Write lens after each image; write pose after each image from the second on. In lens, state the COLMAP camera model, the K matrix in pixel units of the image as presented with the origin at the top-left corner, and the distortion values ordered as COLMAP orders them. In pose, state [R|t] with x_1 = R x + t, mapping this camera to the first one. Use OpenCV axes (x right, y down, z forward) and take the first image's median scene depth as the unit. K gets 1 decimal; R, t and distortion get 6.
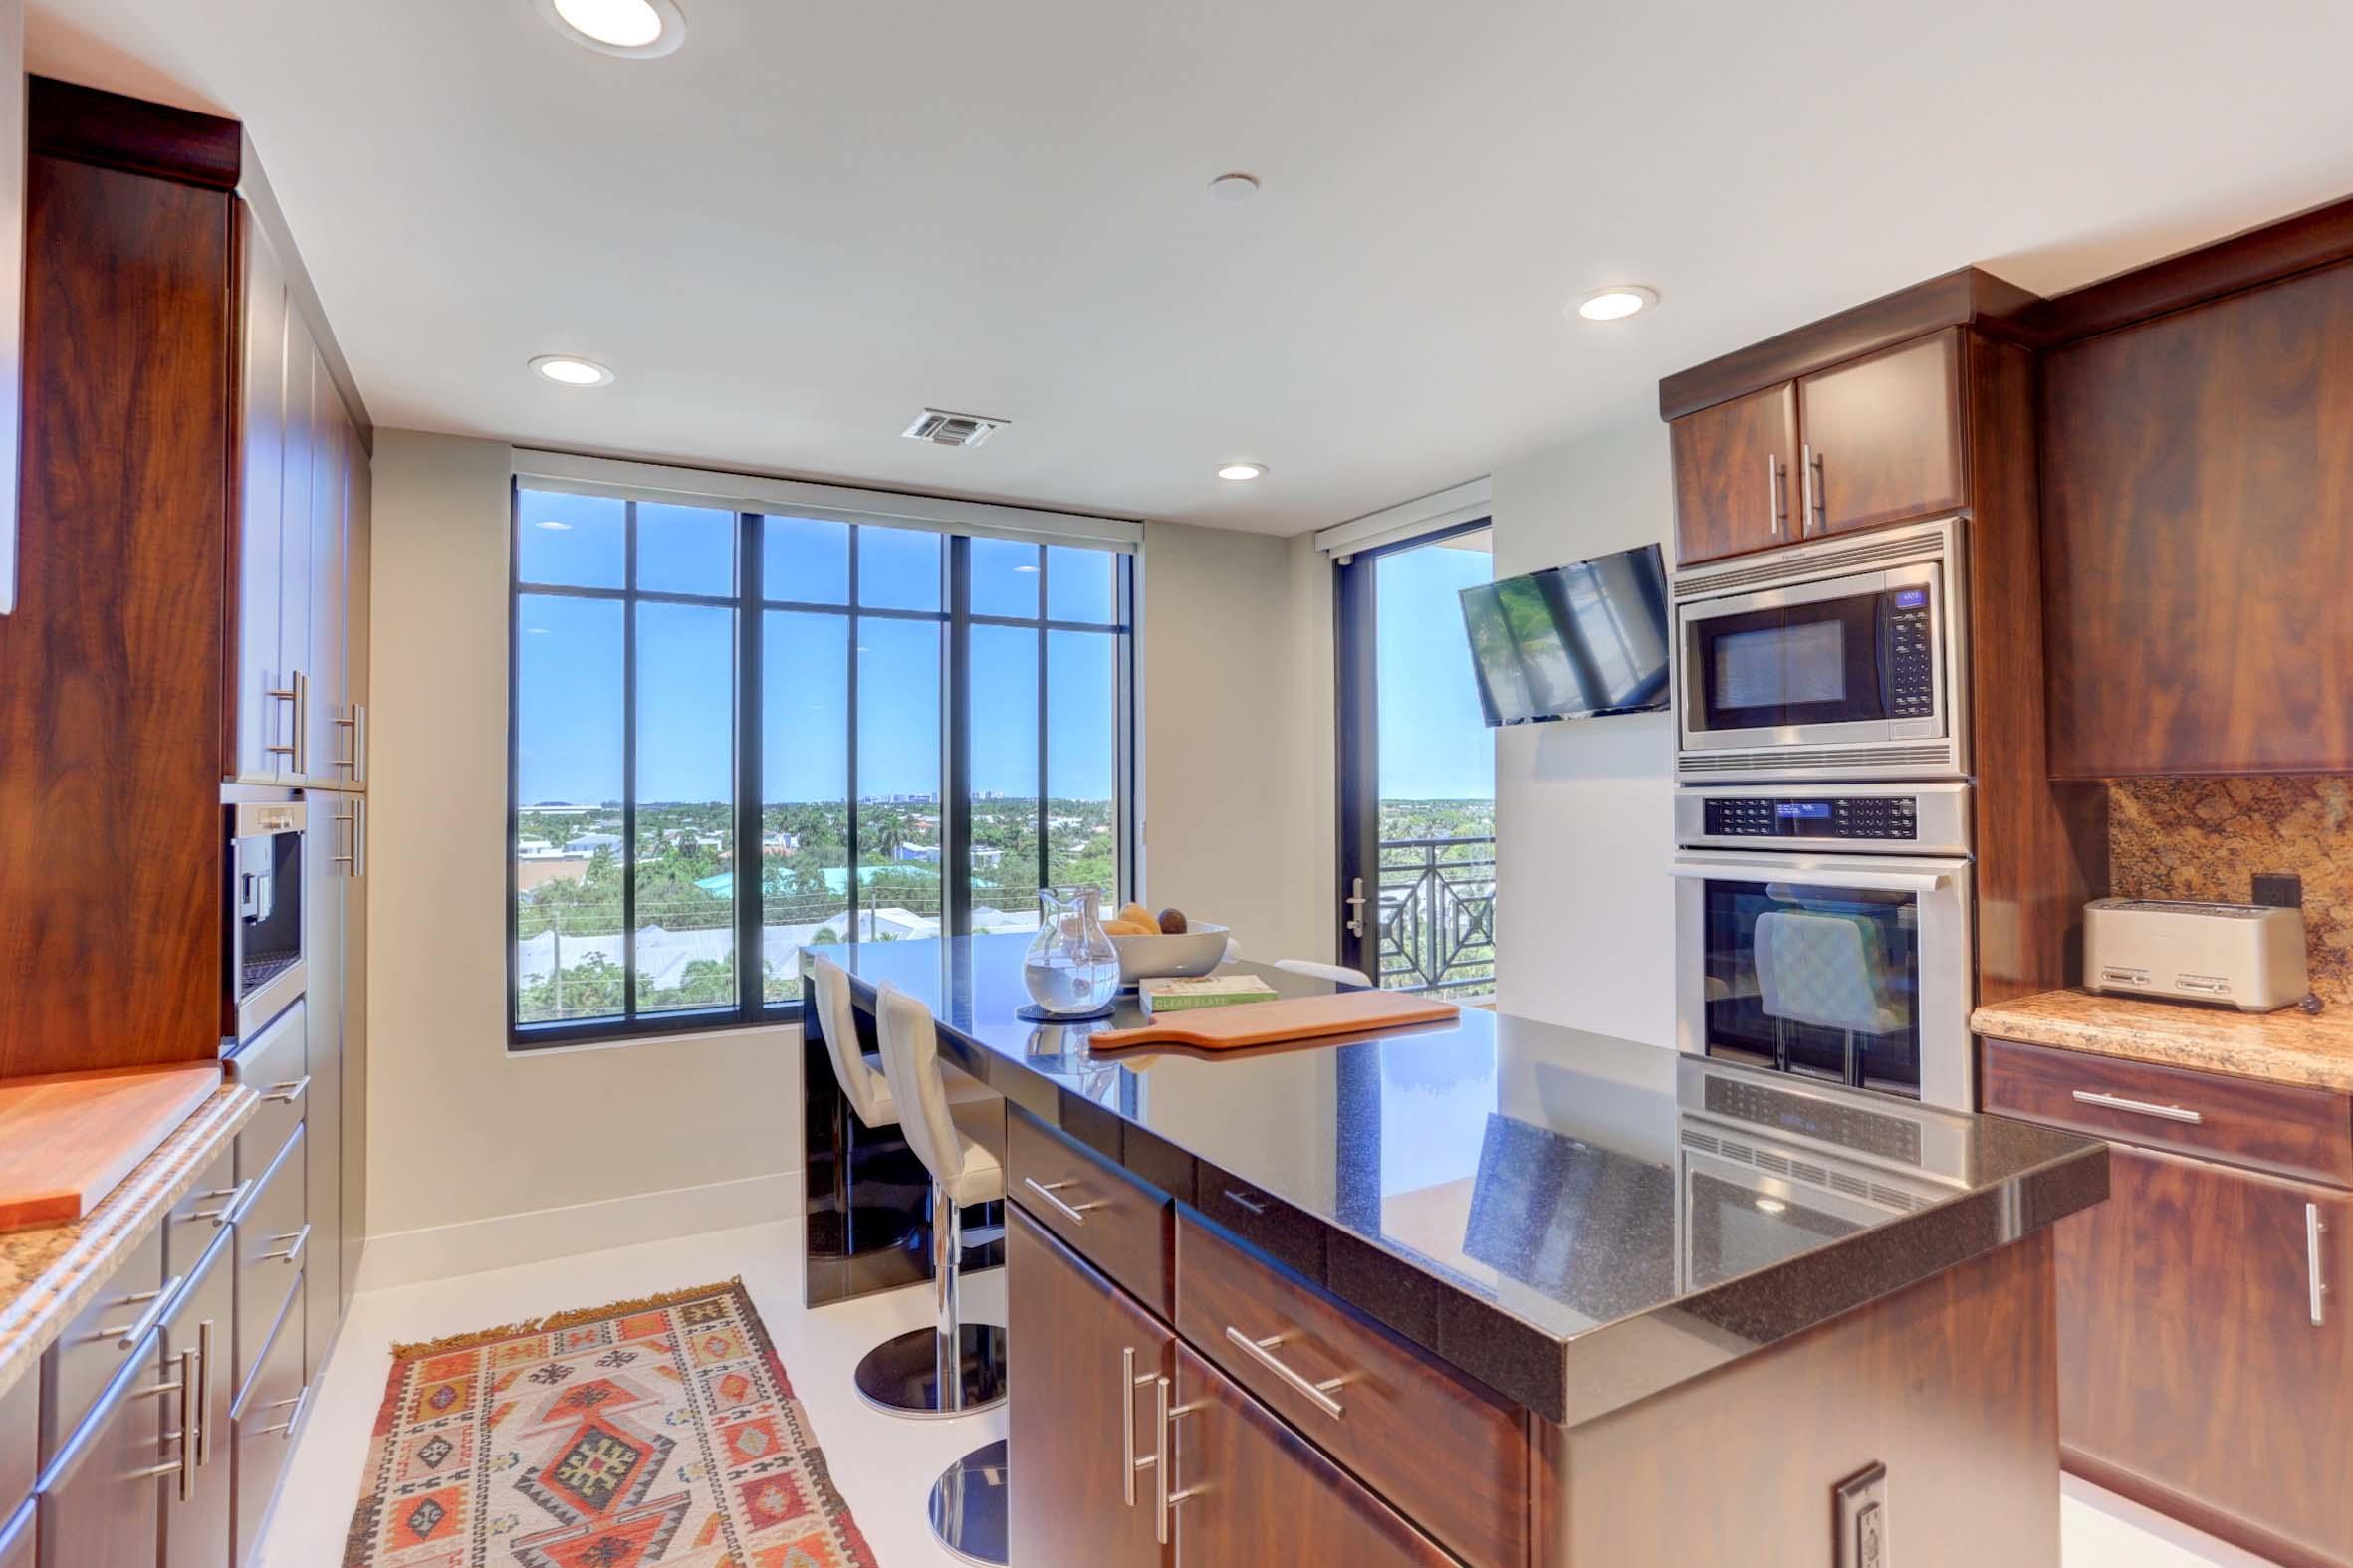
lens RADIAL K [[1152.5, 0, 1178.6], [0, 1152.5, 773.5], [0, 0, 1]] dist [-0.055108, 0.033210]
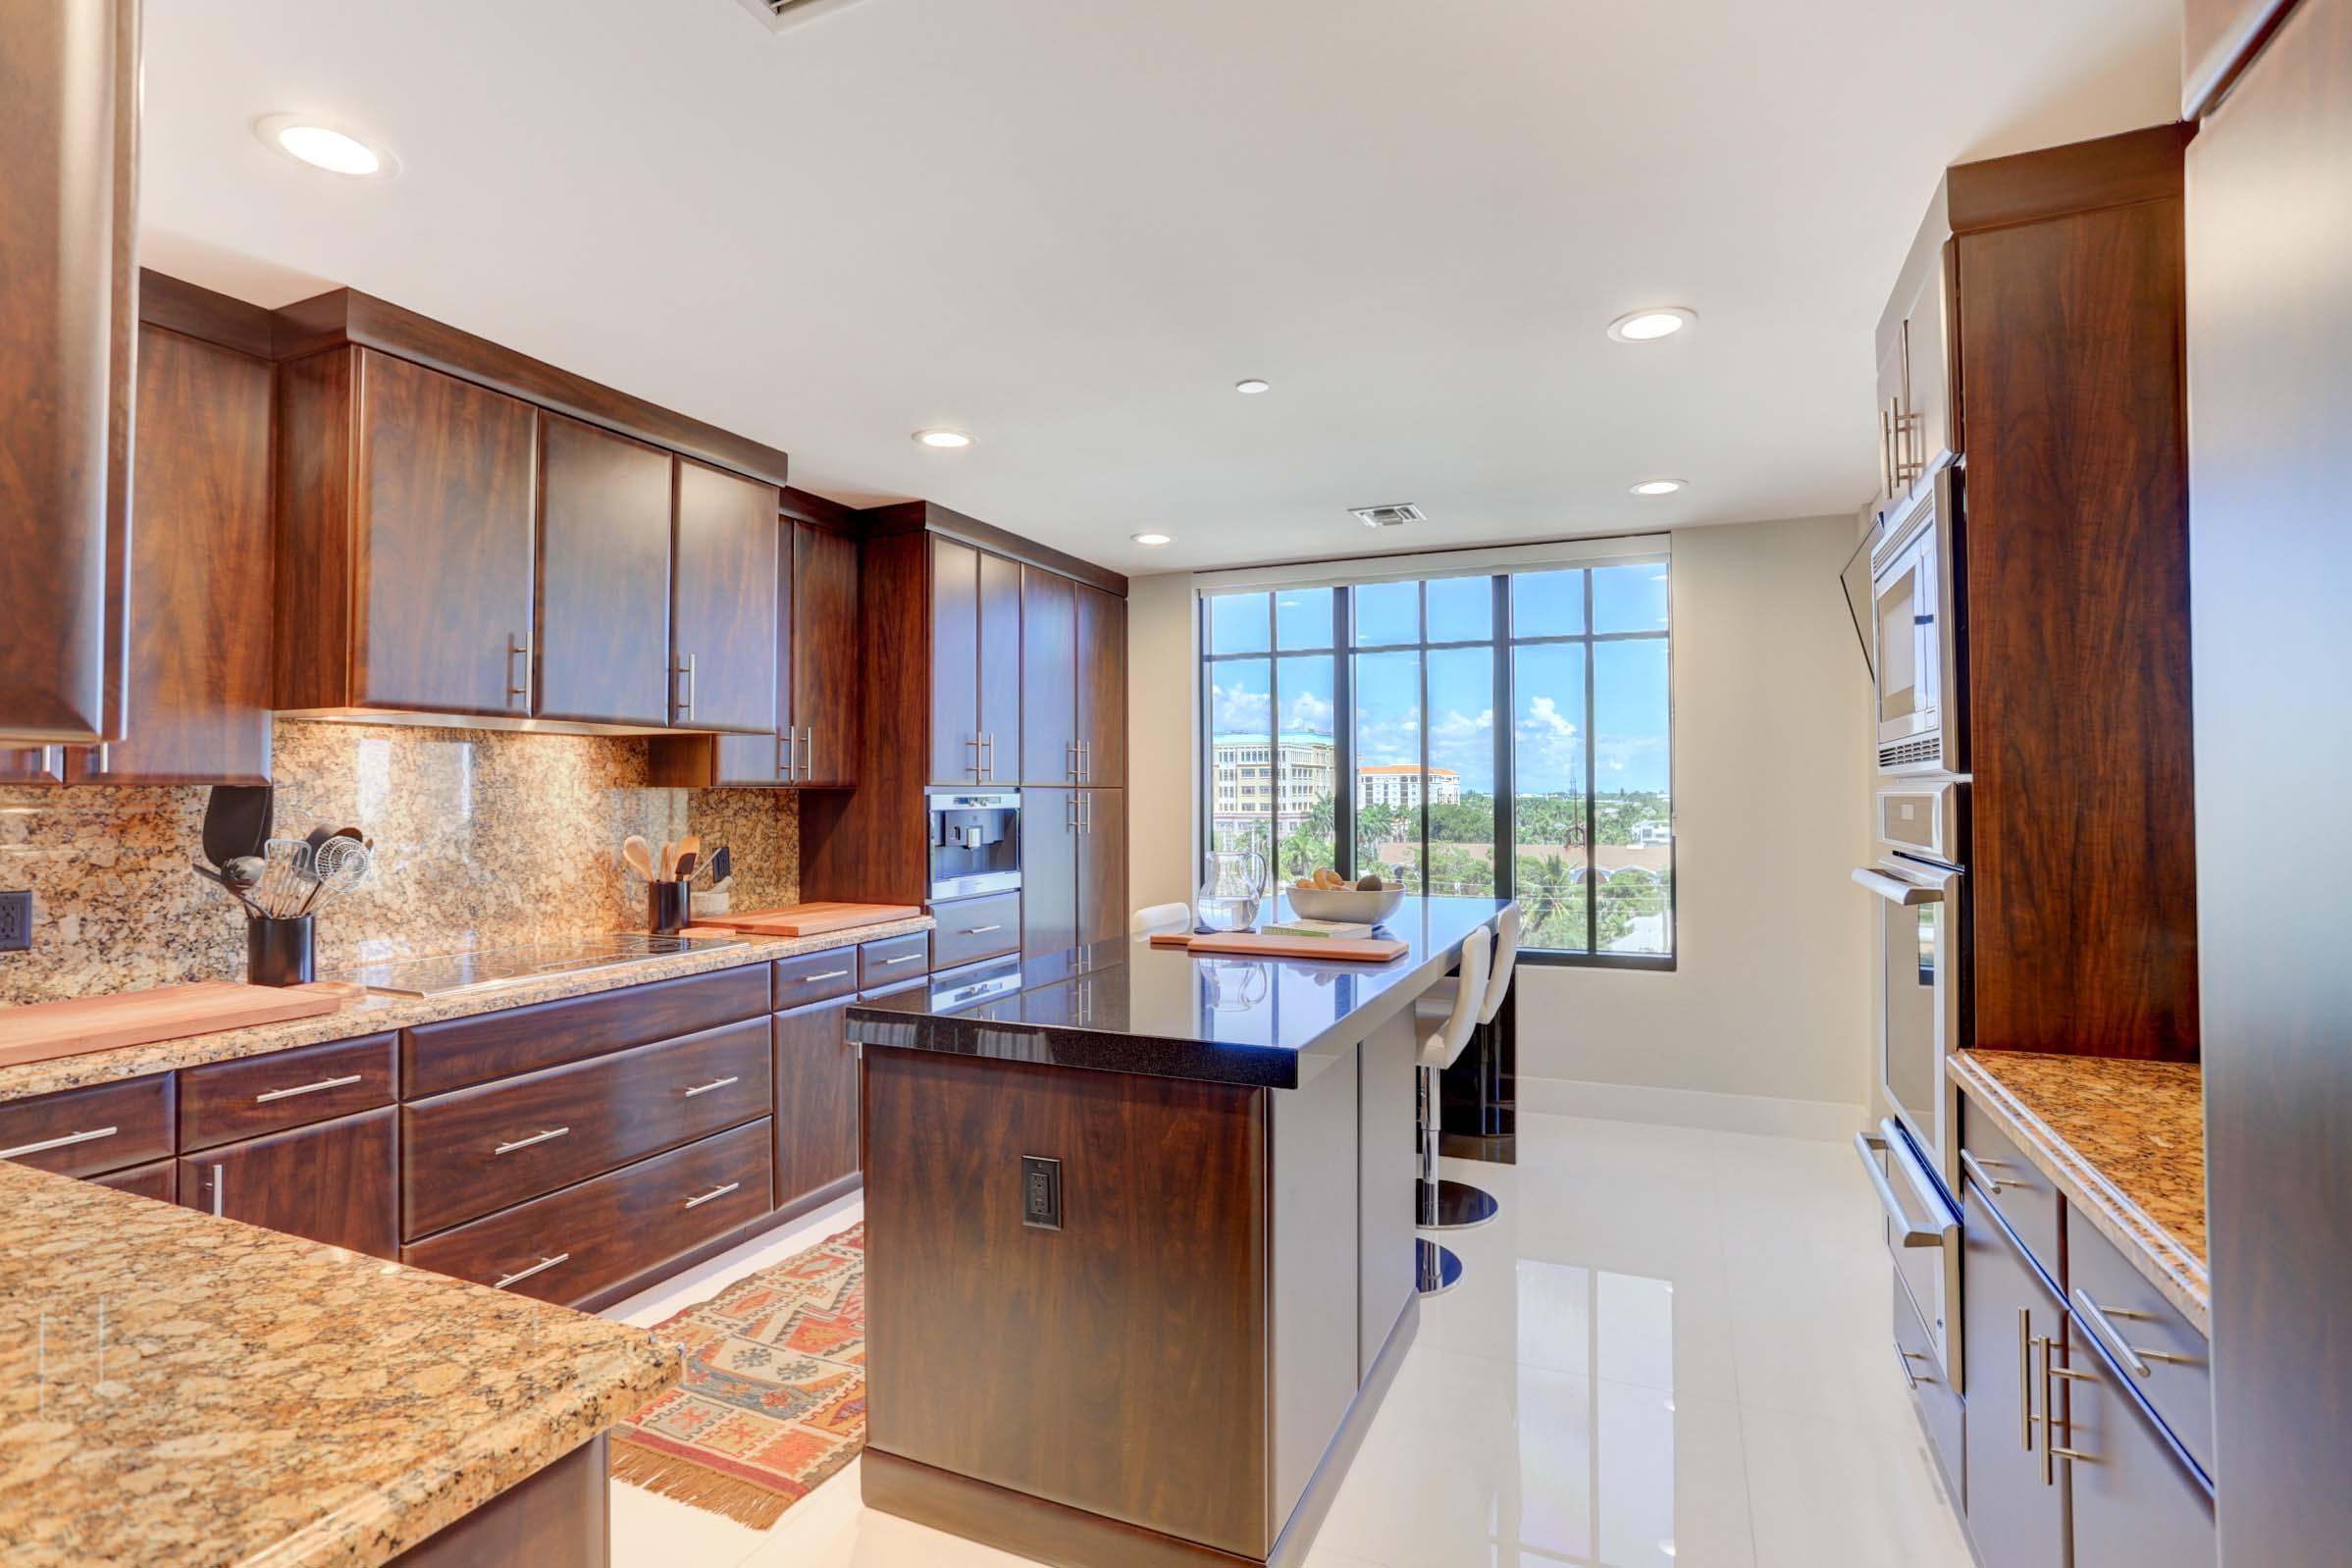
lens RADIAL K [[1131.1, 0, 1173.1], [0, 1131.1, 772.8], [0, 0, 1]] dist [-0.060756, 0.030851]
pose [[0.589410, -0.009406, -0.807779, 0.978207], [0.016952, 0.999856, 0.000728, -0.008851], [0.807656, -0.014123, 0.589485, 0.029225]]
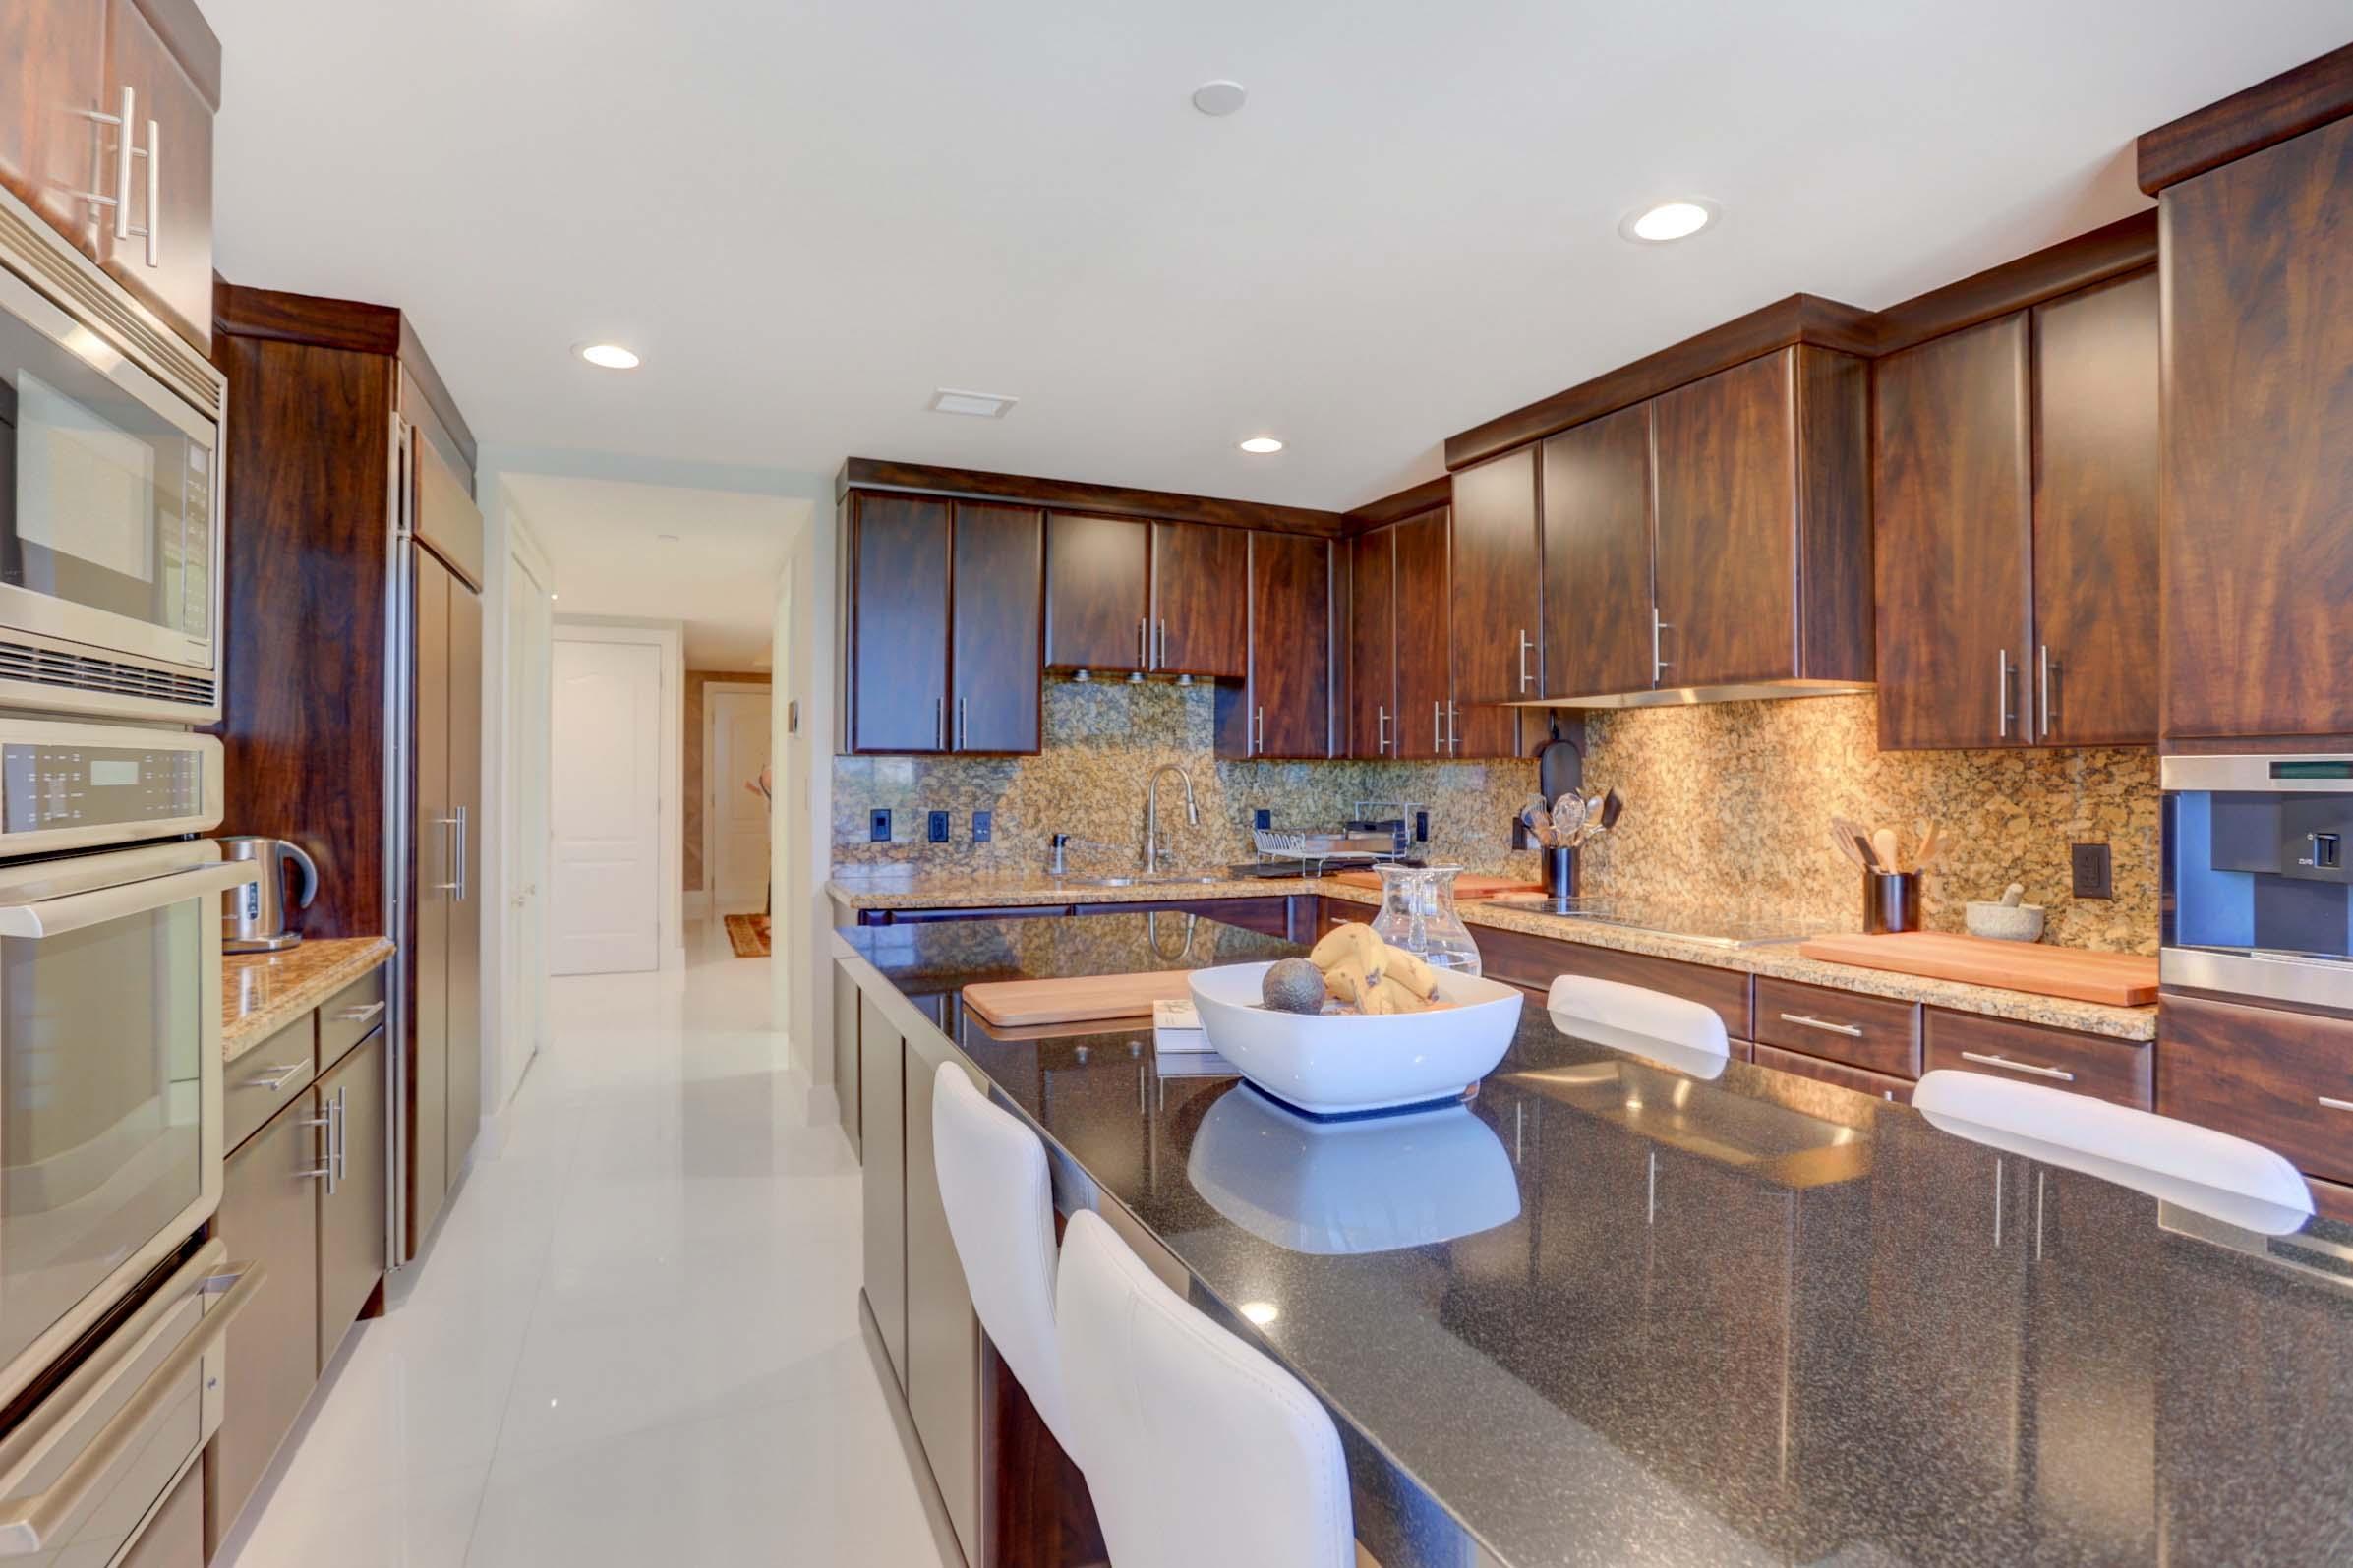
lens RADIAL K [[1131.5, 0, 1173.5], [0, 1131.5, 772.8], [0, 0, 1]] dist [-0.060756, 0.030851]
pose [[-0.994631, 0.003845, 0.103418, -0.005924], [0.001395, 0.999717, -0.023752, 0.047694], [-0.103480, -0.023480, -0.994354, 1.577466]]
